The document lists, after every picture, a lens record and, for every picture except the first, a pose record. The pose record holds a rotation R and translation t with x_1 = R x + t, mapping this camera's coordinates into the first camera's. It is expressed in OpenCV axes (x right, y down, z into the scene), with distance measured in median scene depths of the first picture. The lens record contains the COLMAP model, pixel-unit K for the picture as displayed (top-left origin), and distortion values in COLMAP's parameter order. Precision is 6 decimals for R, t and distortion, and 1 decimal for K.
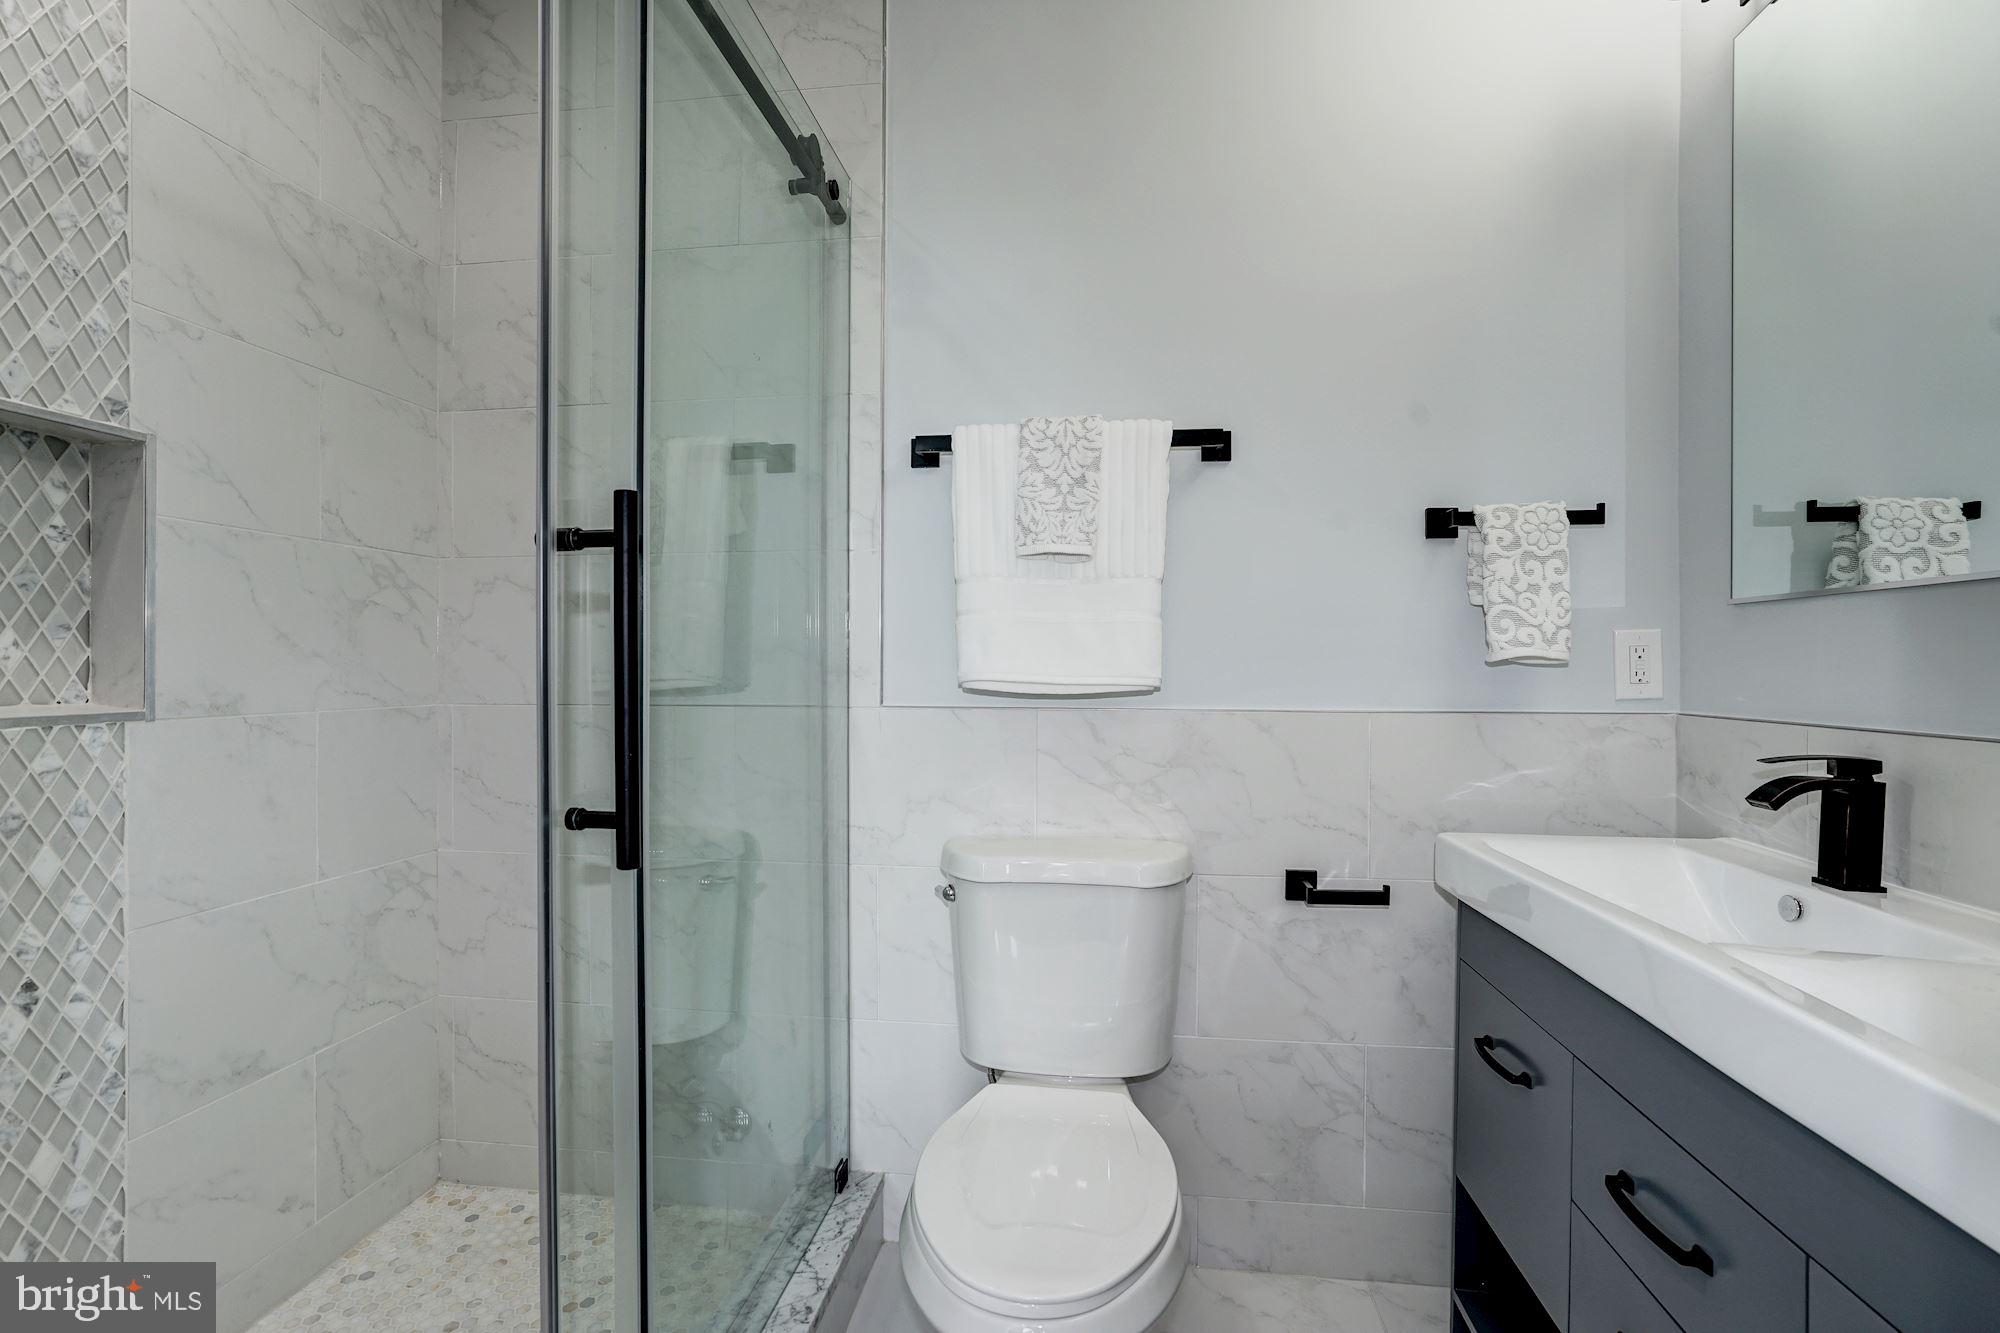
lens RADIAL K [[916.0, 0, 1005.6], [0, 916.0, 670.9], [0, 0, 1]] dist [-0.027581, 0.015712]
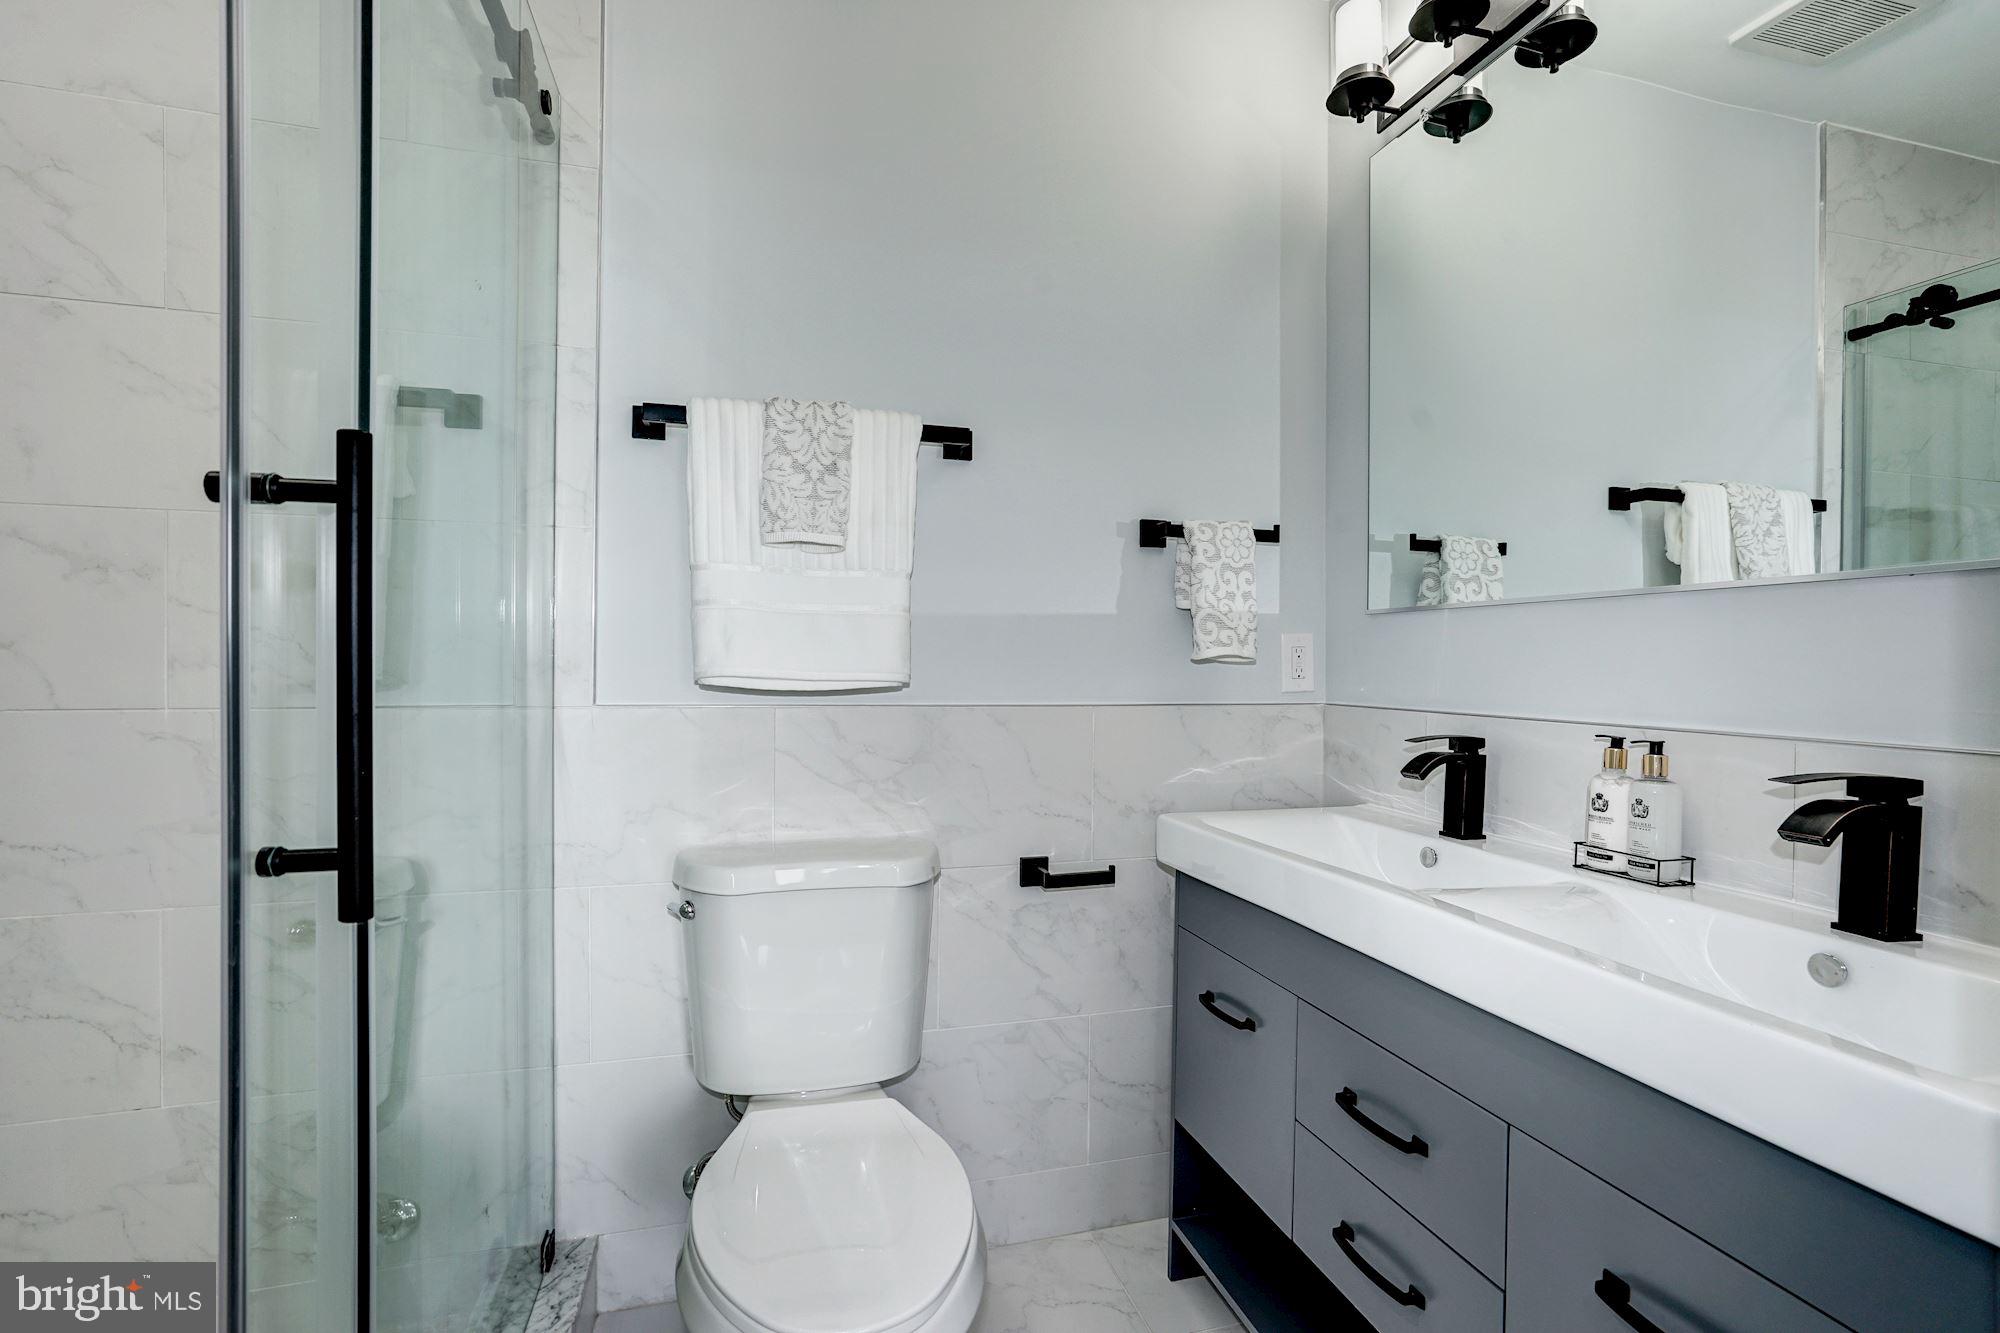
lens RADIAL K [[916.0, 0, 1018.0], [0, 916.0, 671.5], [0, 0, 1]] dist [-0.027581, 0.015712]
pose [[0.920933, 0.001556, 0.389717, -0.111080], [-0.003693, 0.999982, 0.004736, -0.000076], [-0.389703, -0.005801, 0.920923, 0.040665]]
